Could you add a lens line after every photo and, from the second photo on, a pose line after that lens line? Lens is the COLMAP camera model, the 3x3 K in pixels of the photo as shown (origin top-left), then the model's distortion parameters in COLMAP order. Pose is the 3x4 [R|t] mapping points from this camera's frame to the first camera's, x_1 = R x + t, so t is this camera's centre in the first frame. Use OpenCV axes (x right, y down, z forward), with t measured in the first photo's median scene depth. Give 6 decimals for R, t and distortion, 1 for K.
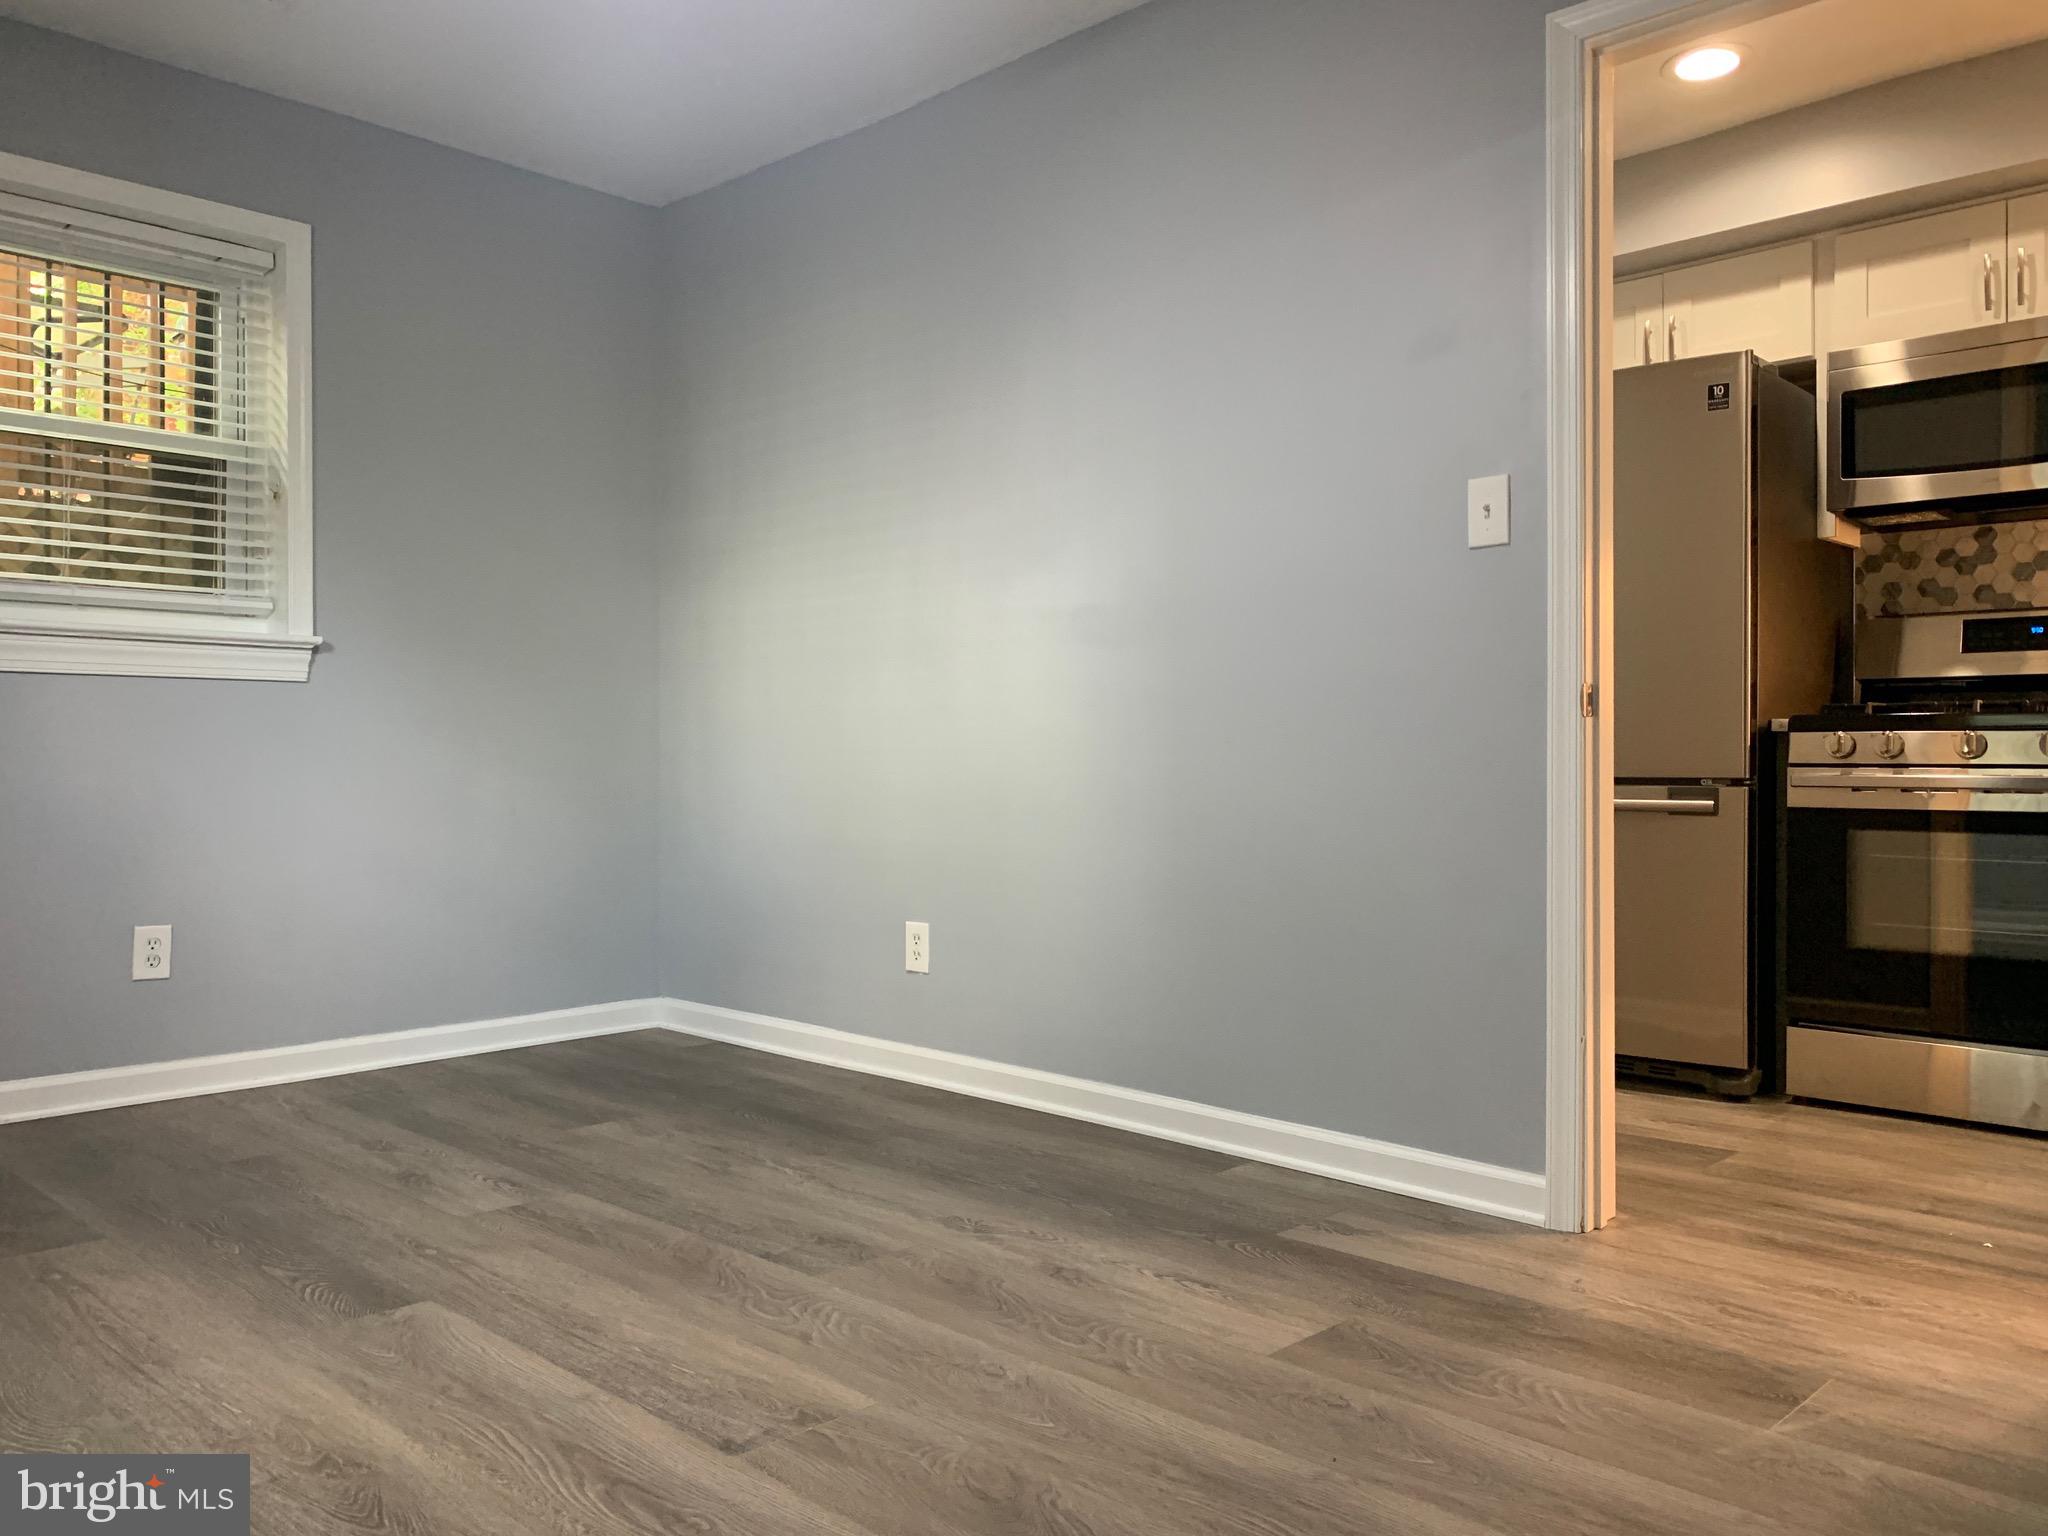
lens RADIAL K [[1544.2, 0, 1012.1], [0, 1544.2, 759.4], [0, 0, 1]] dist [0.092313, -0.115352]
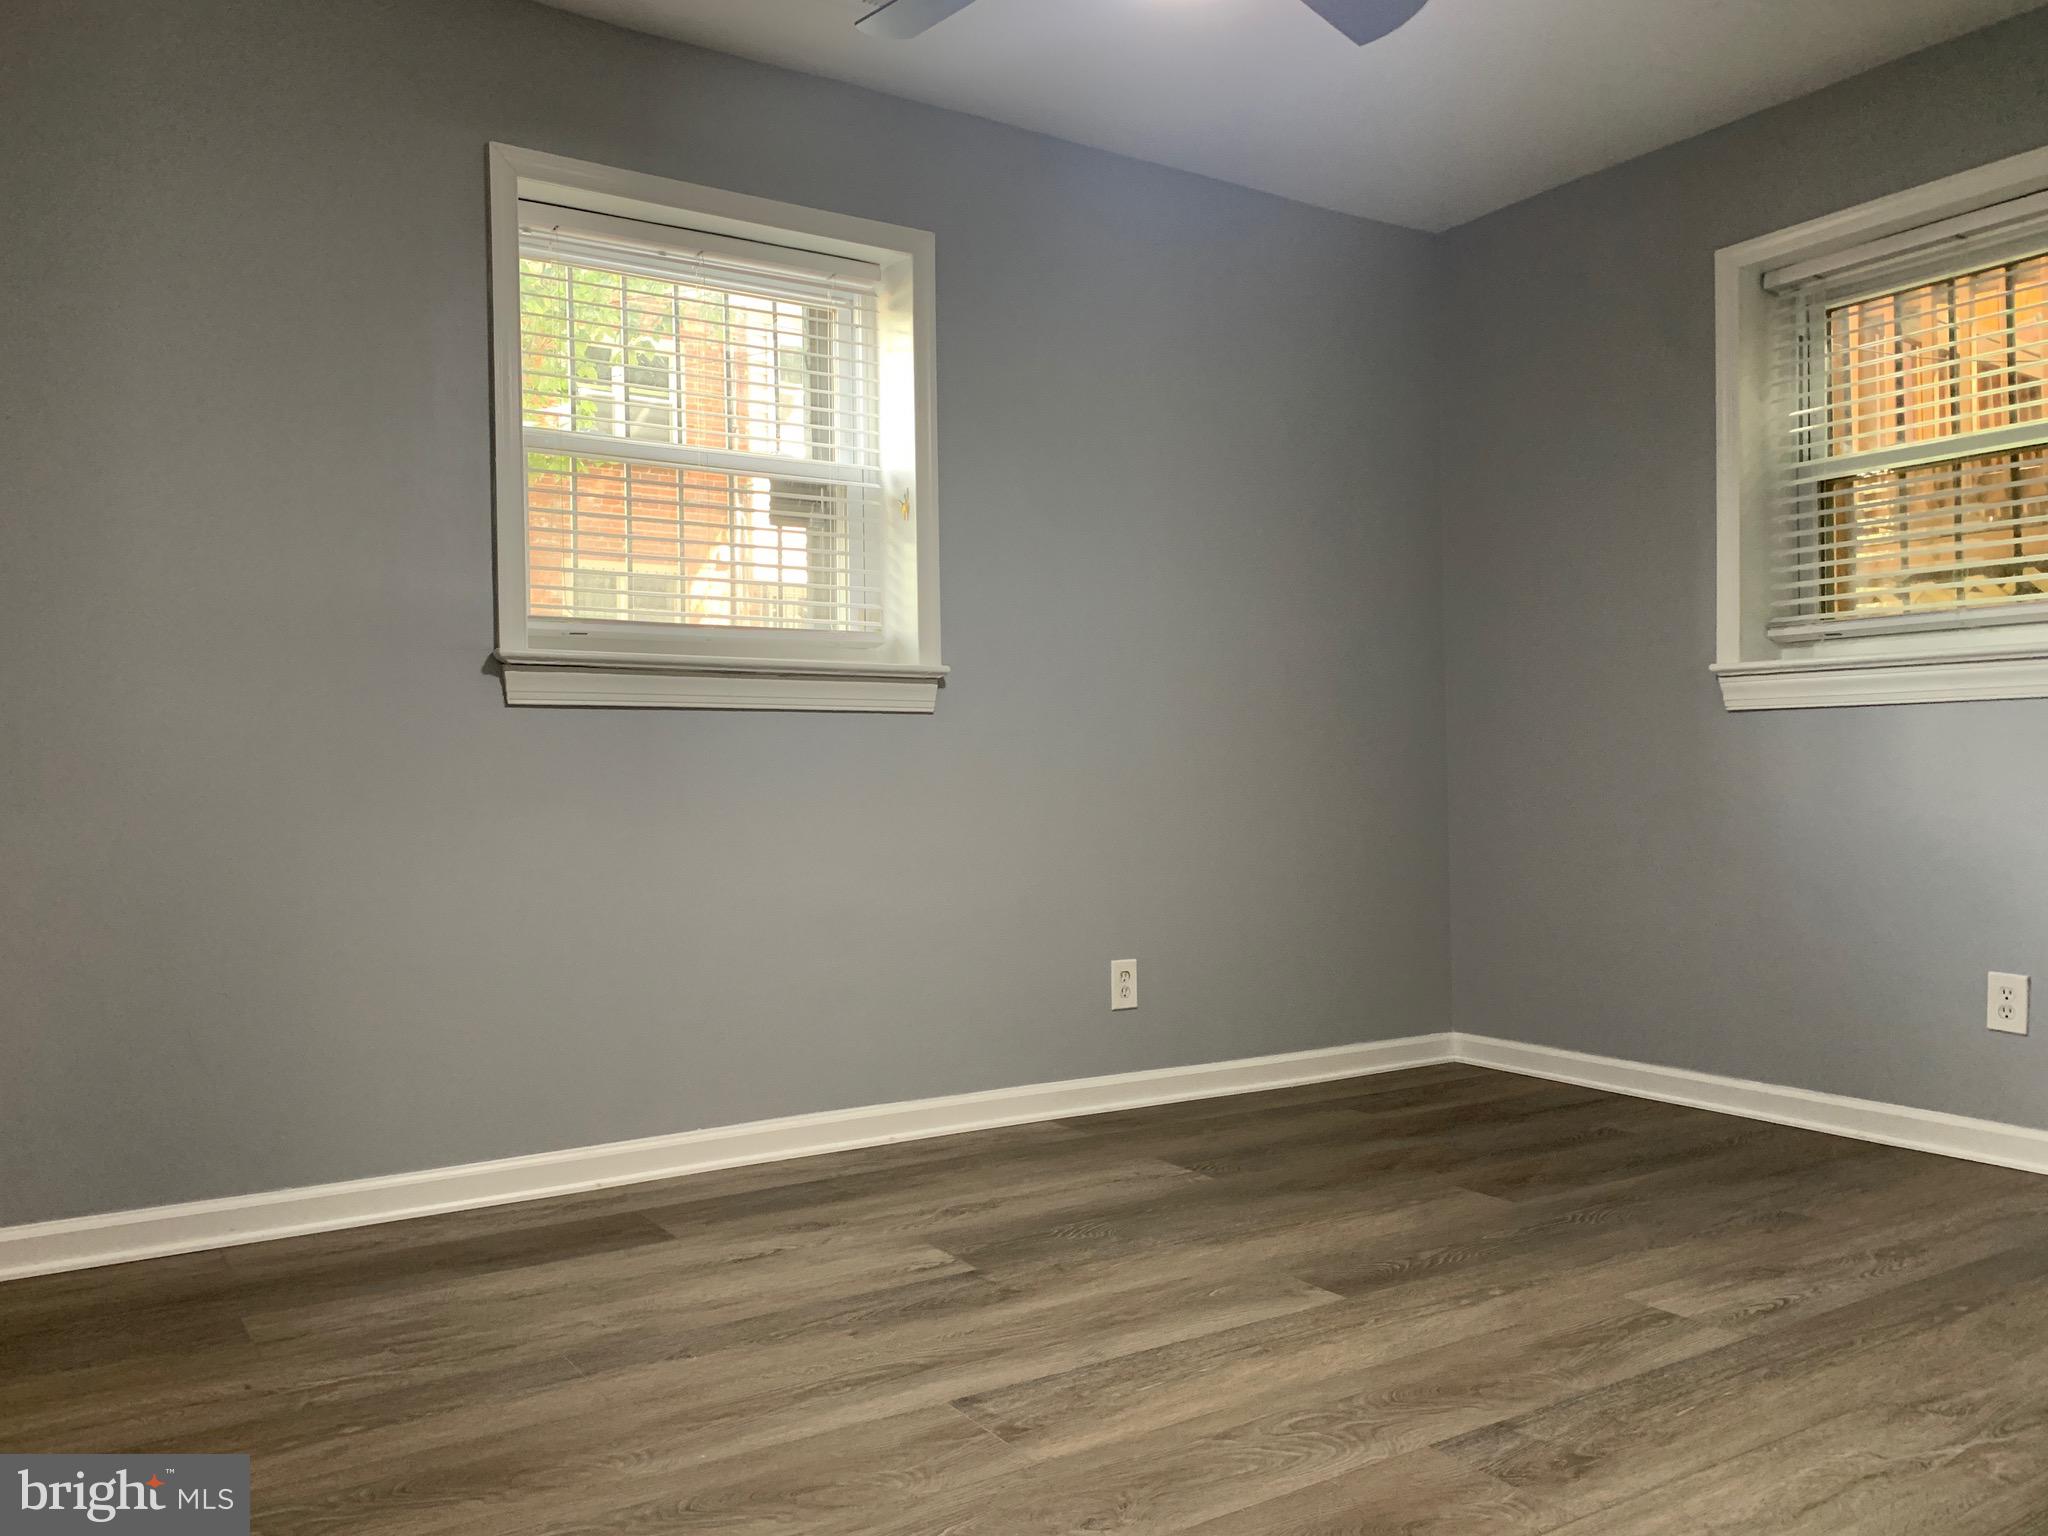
lens RADIAL K [[1569.3, 0, 1013.9], [0, 1569.3, 797.2], [0, 0, 1]] dist [0.073493, -0.113305]
pose [[-0.200348, 0.018013, -0.979559, 0.697407], [0.009018, 0.999823, 0.016541, -0.024814], [0.979683, -0.005520, -0.200475, 0.917751]]
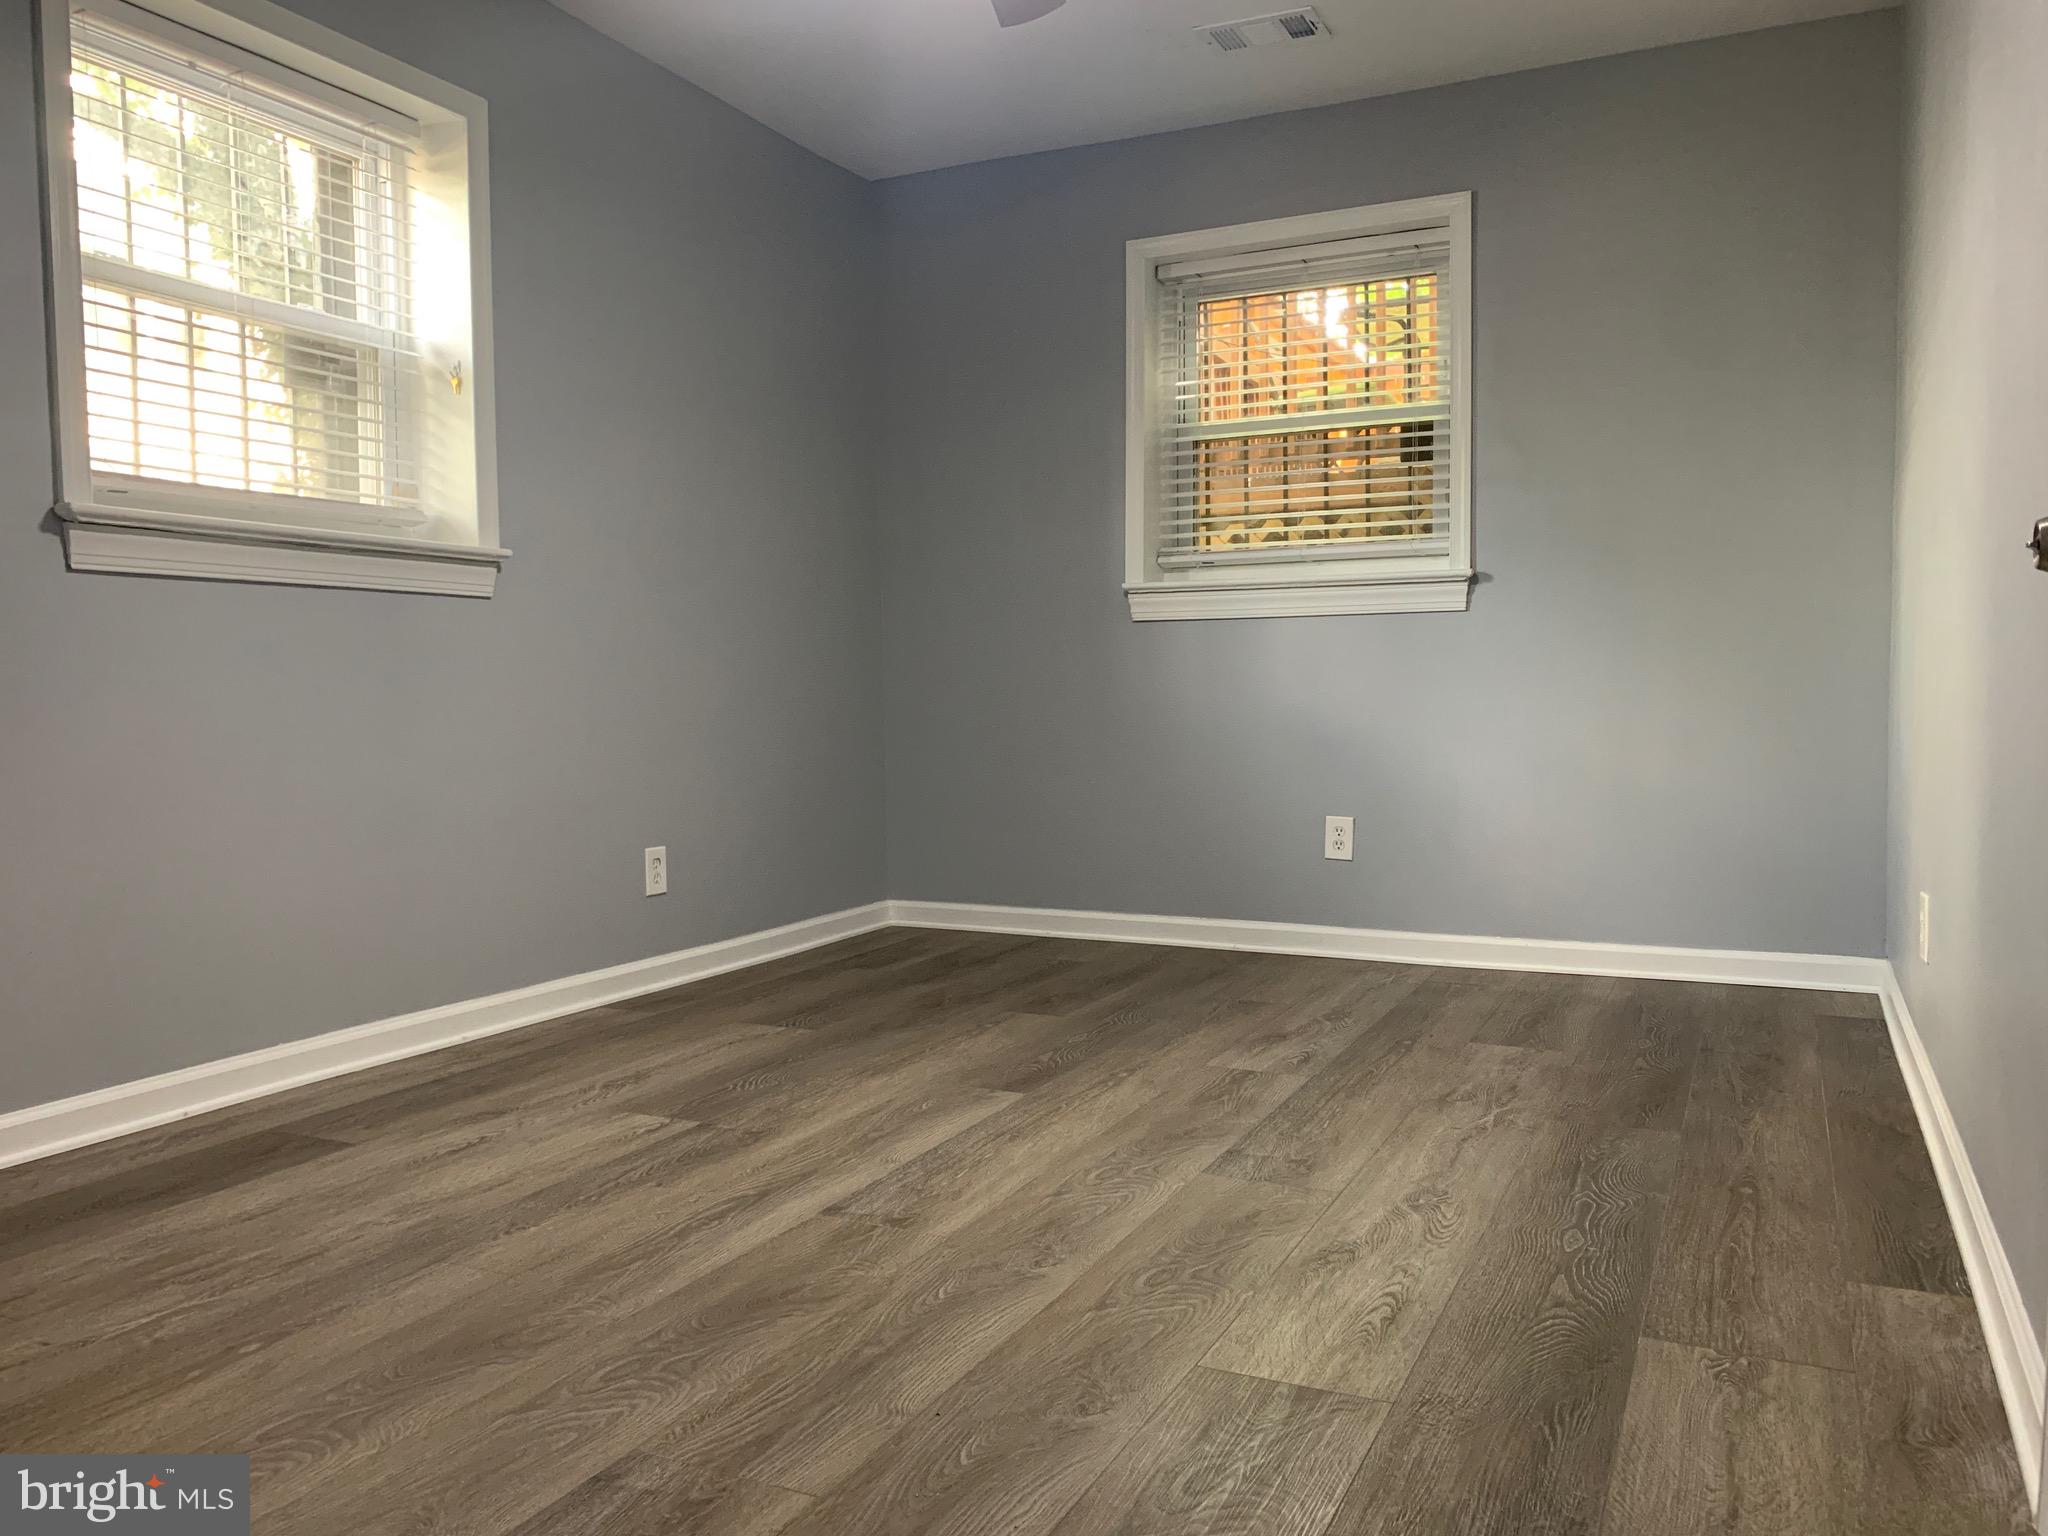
lens RADIAL K [[1544.2, 0, 1012.1], [0, 1544.2, 759.4], [0, 0, 1]] dist [0.092313, -0.115352]
pose [[0.337139, 0.037965, -0.940689, 0.765781], [0.007517, 0.999046, 0.043015, 0.009109], [0.941425, -0.021573, 0.336532, 0.514611]]
